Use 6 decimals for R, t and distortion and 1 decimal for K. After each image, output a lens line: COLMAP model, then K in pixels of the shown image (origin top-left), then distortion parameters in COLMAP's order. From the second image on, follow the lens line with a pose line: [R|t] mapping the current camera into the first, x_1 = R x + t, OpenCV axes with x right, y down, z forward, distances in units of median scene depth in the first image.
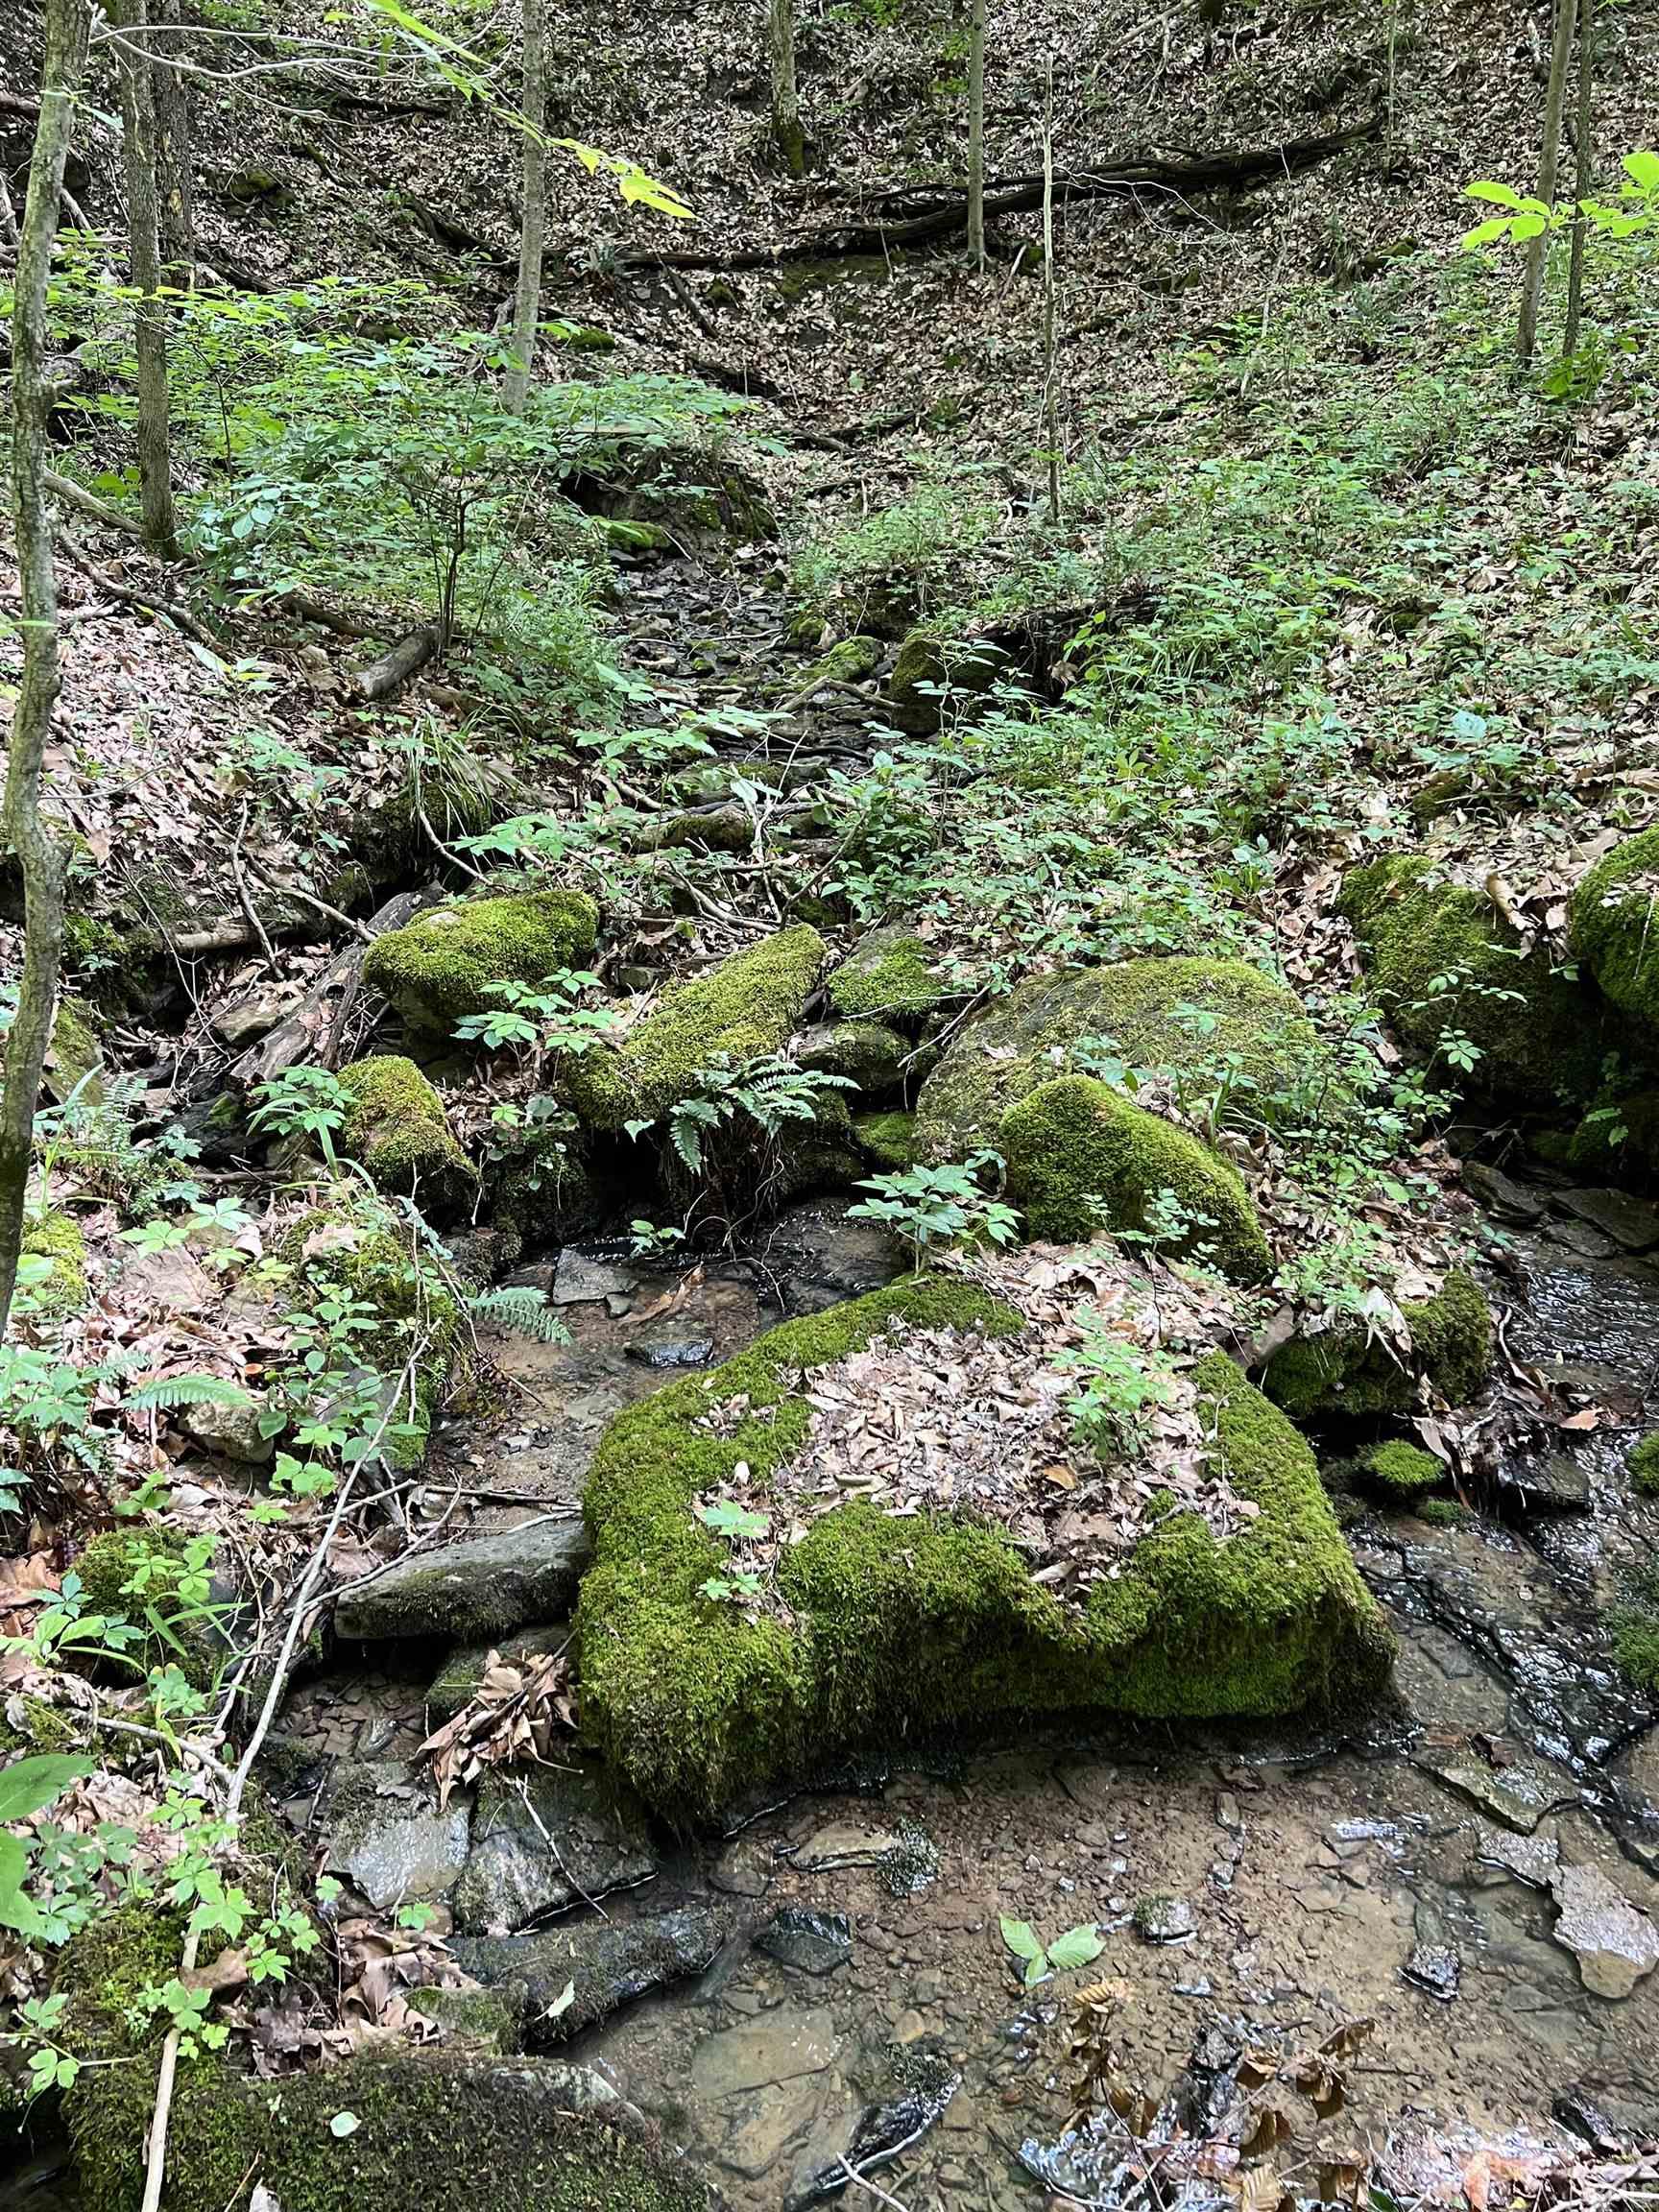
lens RADIAL K [[1793.1, 0, 829.5], [0, 1793.1, 1106.0], [0, 0, 1]] dist [0.071288, -0.093416]
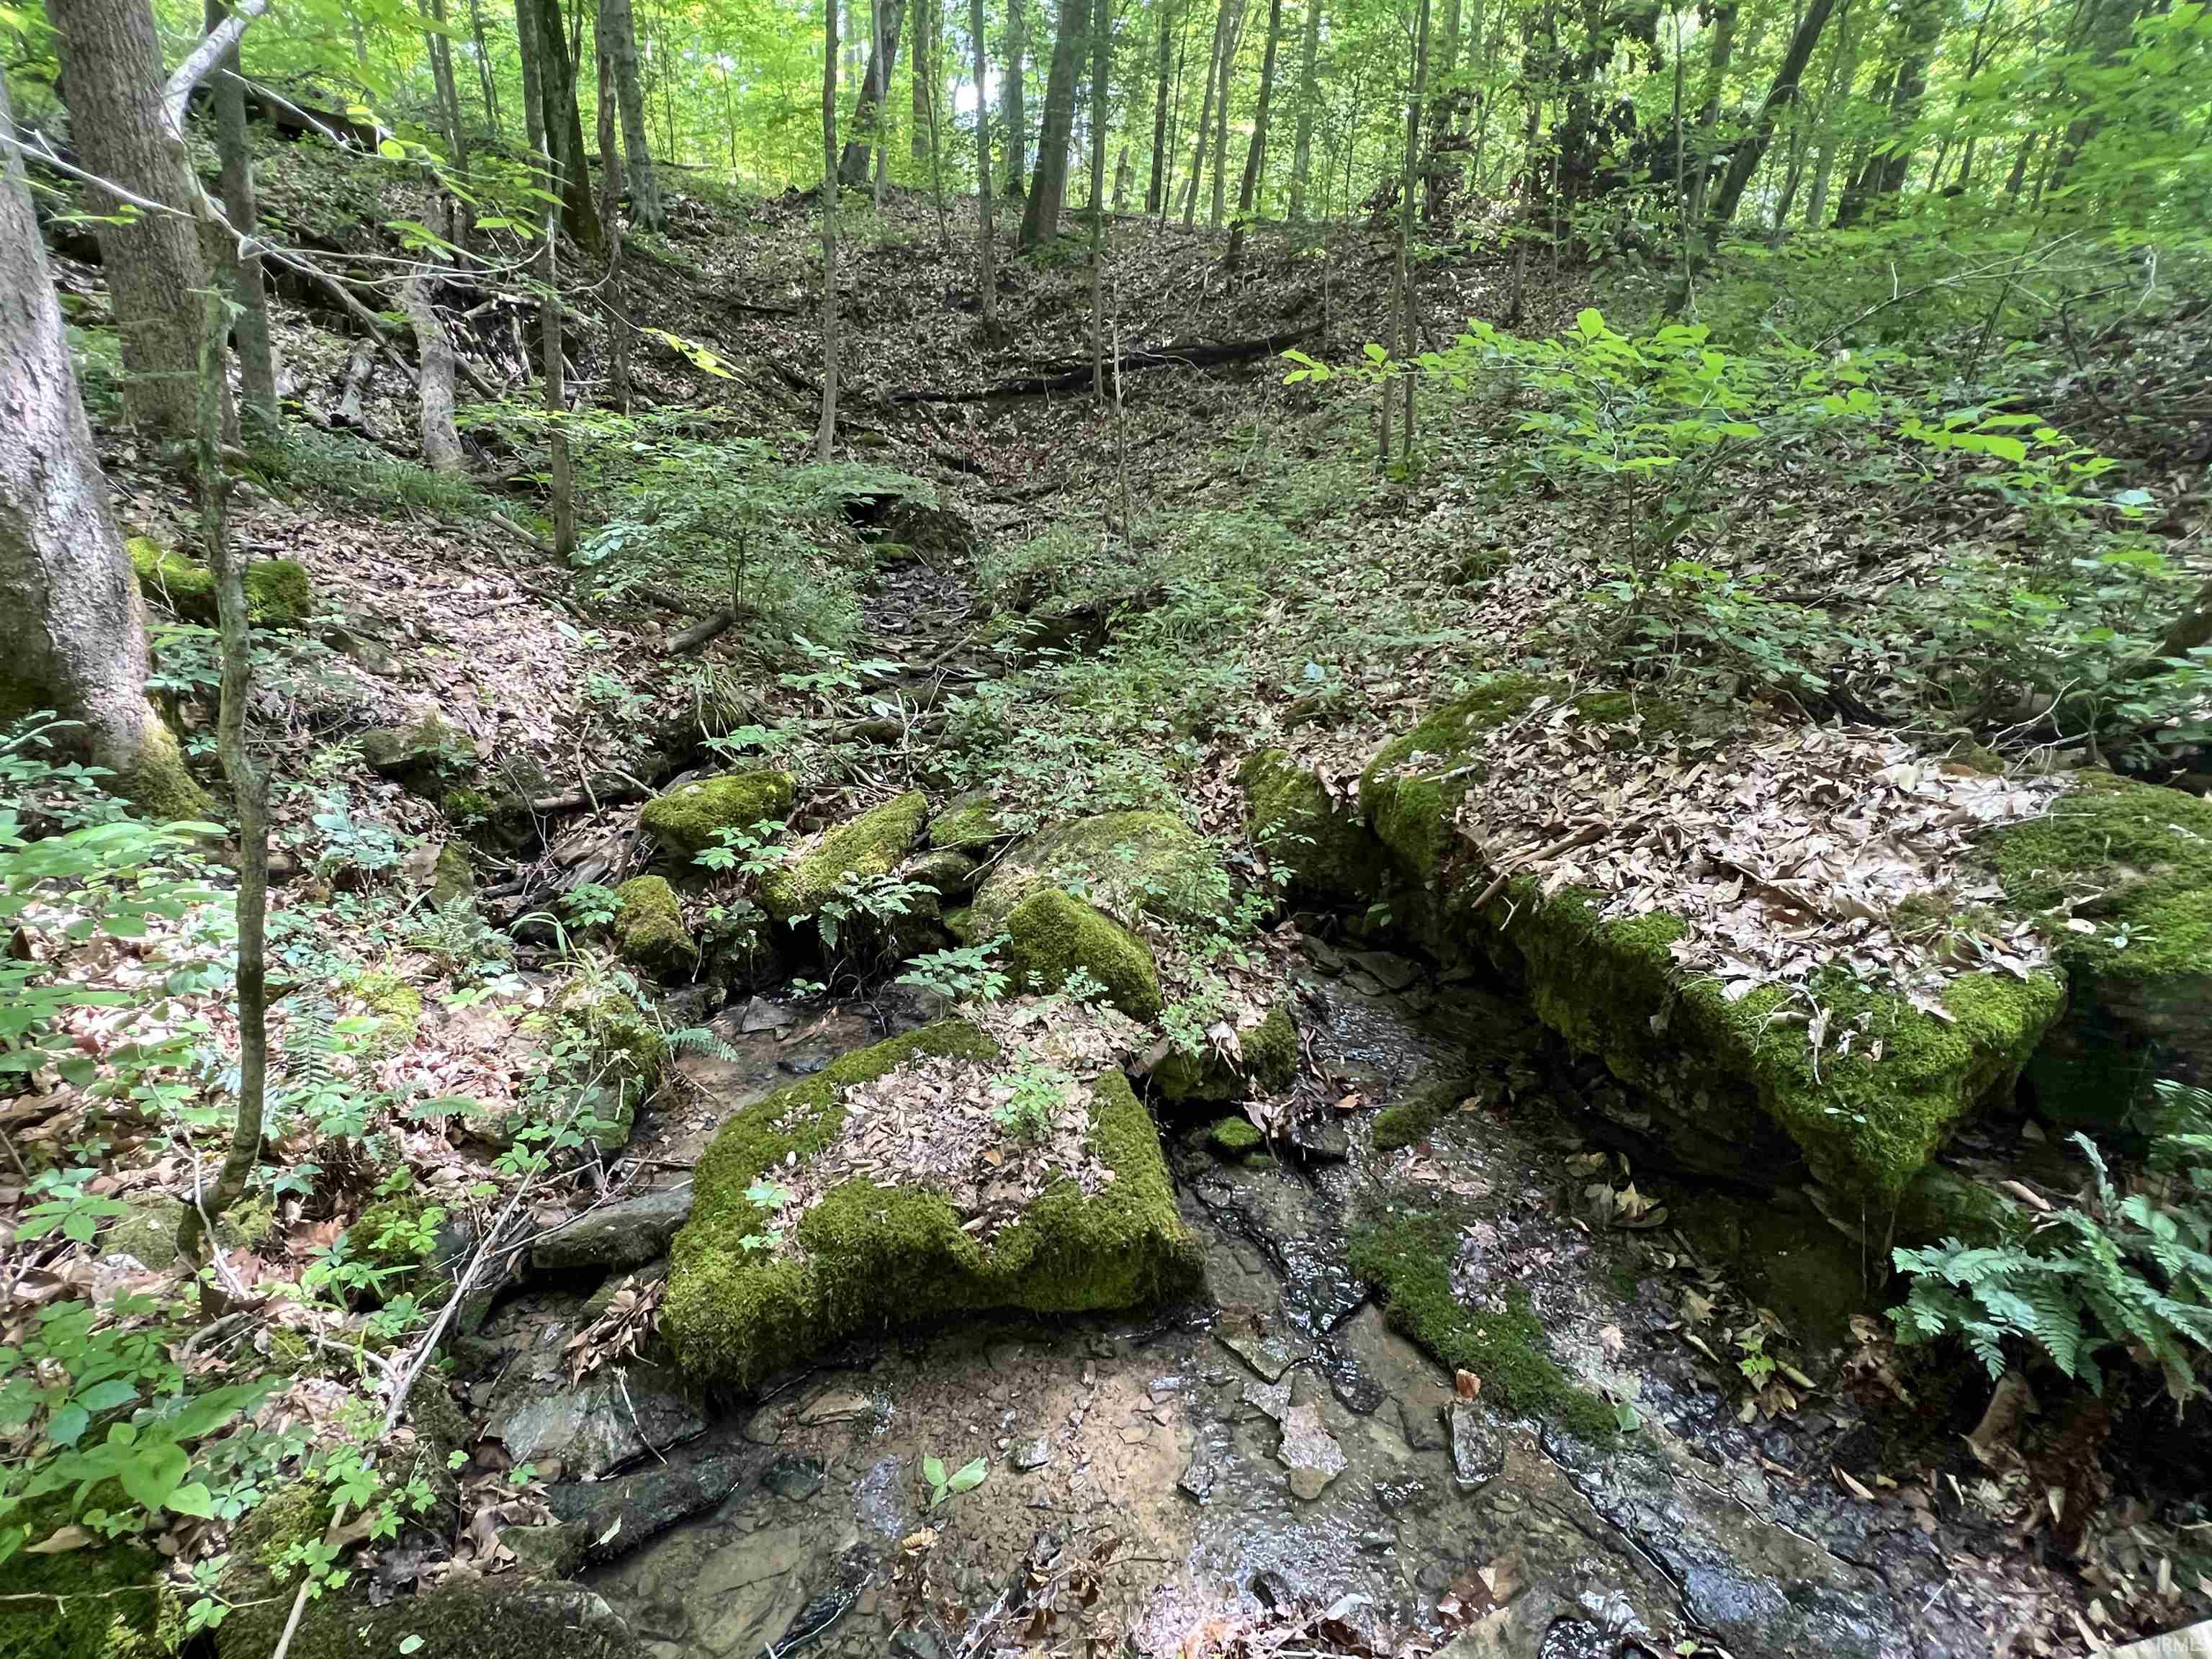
lens RADIAL K [[1037.1, 0, 1106.0], [0, 1037.1, 829.5], [0, 0, 1]] dist [-0.001559, 0.000889]
pose [[0.998987, -0.008006, 0.044275, 0.139012], [0.009821, 0.999114, -0.040929, -0.030814], [-0.043908, 0.041323, 0.998181, 0.059367]]
